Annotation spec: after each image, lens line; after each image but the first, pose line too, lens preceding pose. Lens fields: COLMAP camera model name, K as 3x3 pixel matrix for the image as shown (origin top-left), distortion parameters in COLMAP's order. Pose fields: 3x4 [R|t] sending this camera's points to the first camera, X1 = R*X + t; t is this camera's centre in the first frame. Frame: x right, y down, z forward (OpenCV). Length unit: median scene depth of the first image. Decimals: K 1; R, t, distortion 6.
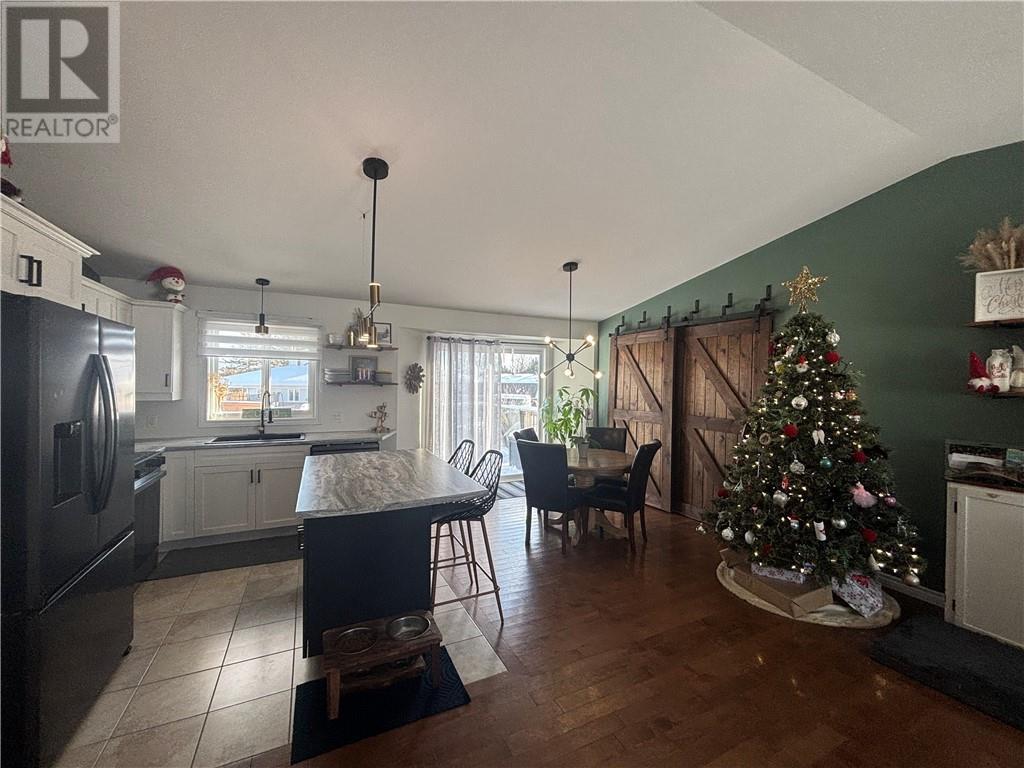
lens RADIAL K [[411.5, 0, 512.0], [0, 411.5, 384.0], [0, 0, 1]] dist [0.000156, -0.000246]
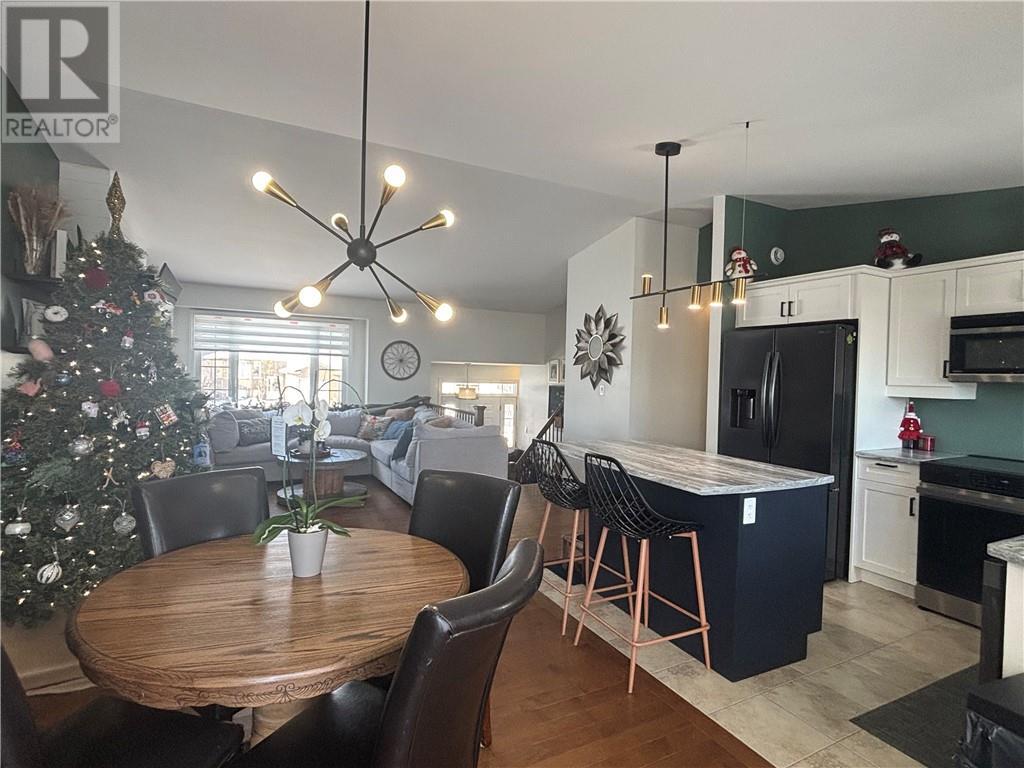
lens RADIAL K [[516.8, 0, 512.0], [0, 516.8, 384.0], [0, 0, 1]] dist [0.002998, -0.000371]
pose [[-0.999123, -0.035877, -0.021606, 0.031724], [-0.036356, 0.999092, 0.022200, 0.019463], [0.020790, 0.022966, -0.999520, 1.266673]]
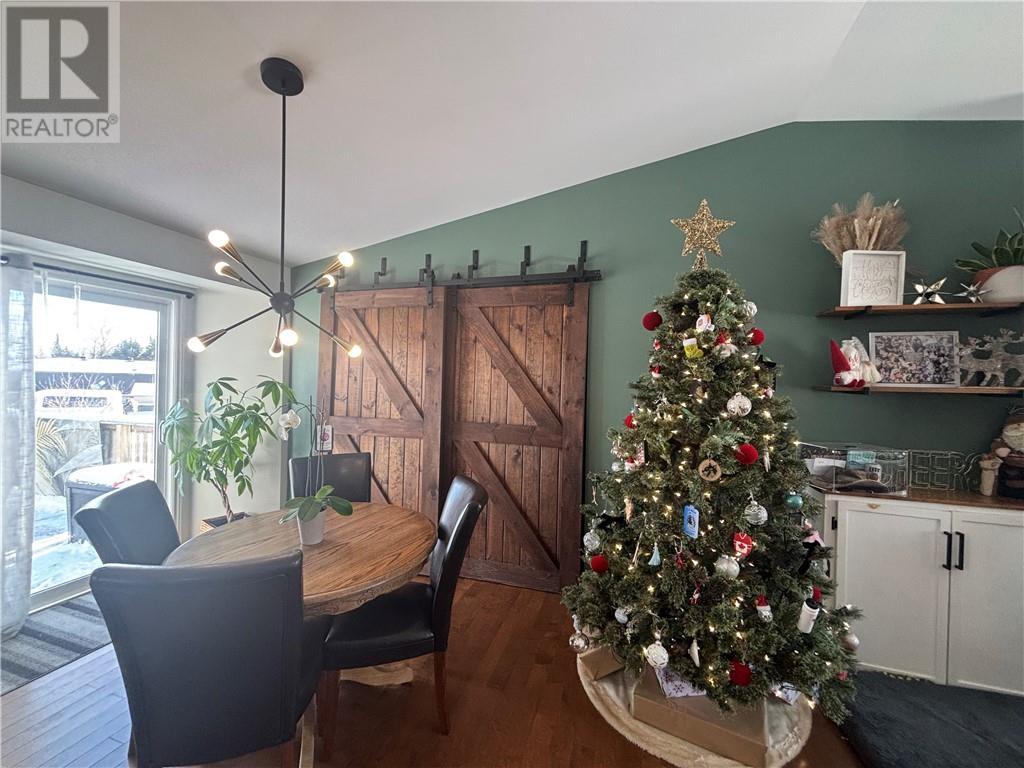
lens RADIAL K [[411.5, 0, 512.0], [0, 411.5, 384.0], [0, 0, 1]] dist [0.000156, -0.000246]
pose [[0.691011, -0.000270, 0.722844, 0.005807], [-0.011666, 0.999866, 0.011526, 0.006178], [-0.722750, -0.016397, 0.690915, 0.507702]]
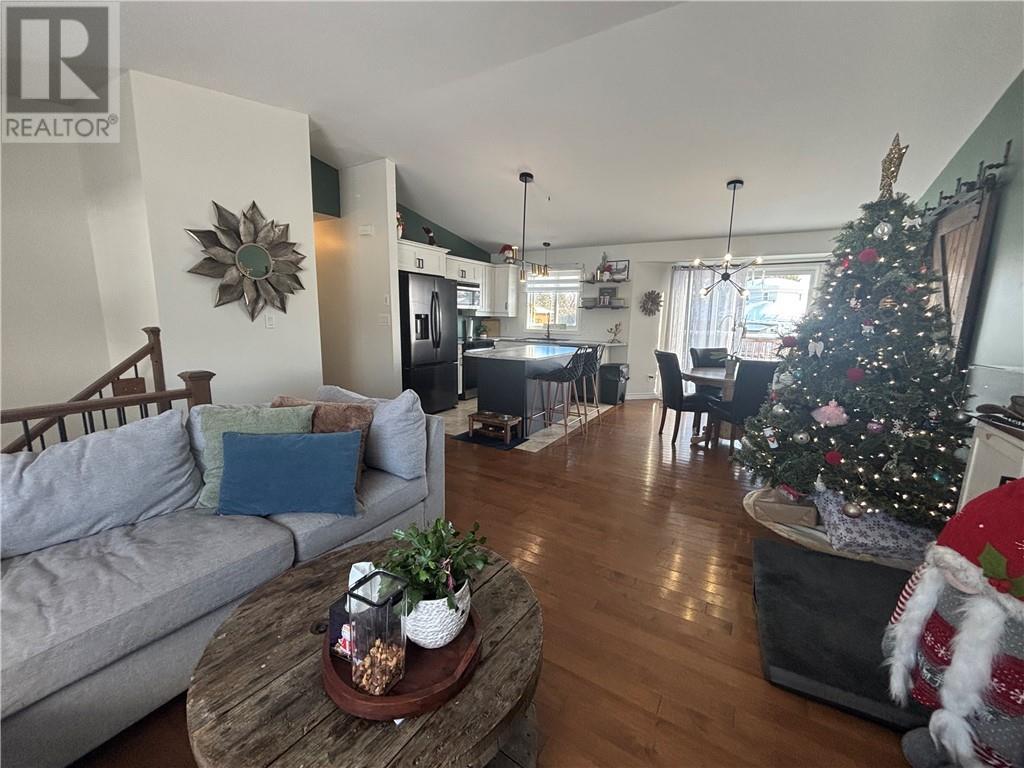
lens RADIAL K [[408.4, 0, 507.4], [0, 408.4, 392.0], [0, 0, 1]] dist [-0.000147, -0.000120]
pose [[0.529261, 0.155058, -0.834170, 0.692606], [-0.013396, 0.984564, 0.174514, 0.045792], [0.848353, -0.081189, 0.523168, -0.033454]]
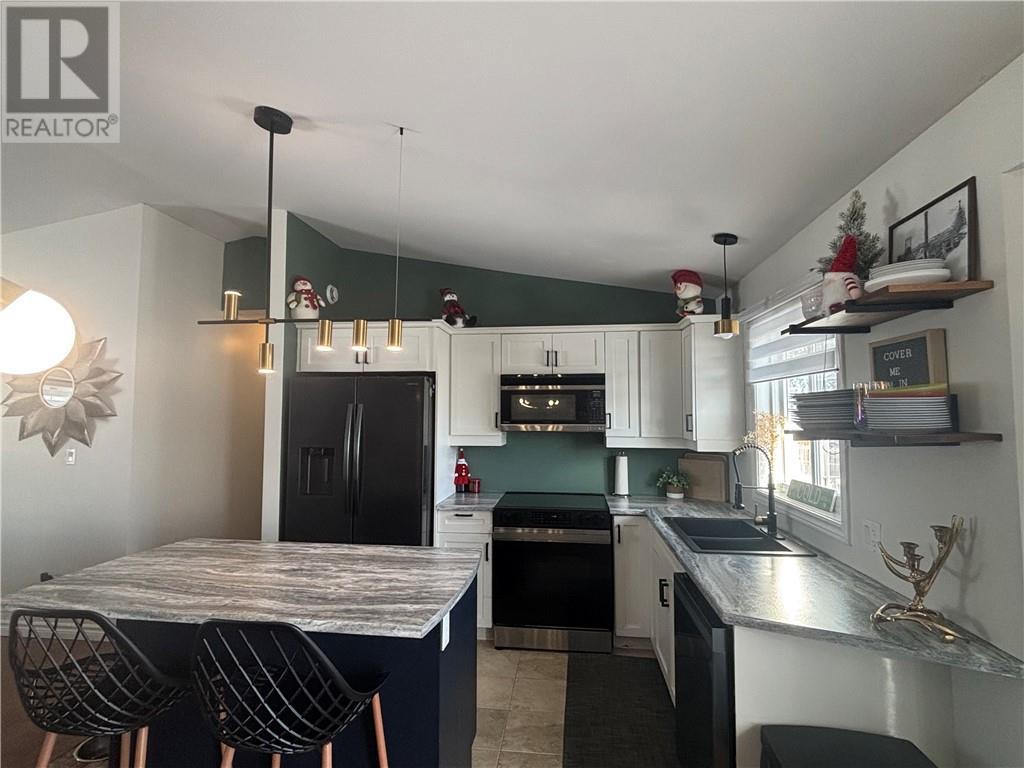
lens RADIAL K [[516.8, 0, 512.0], [0, 516.8, 384.0], [0, 0, 1]] dist [0.002998, -0.000371]
pose [[-0.542486, -0.064613, -0.837576, 0.090445], [-0.010782, 0.997491, -0.069966, -0.008218], [0.839996, -0.028925, -0.541822, 1.014892]]
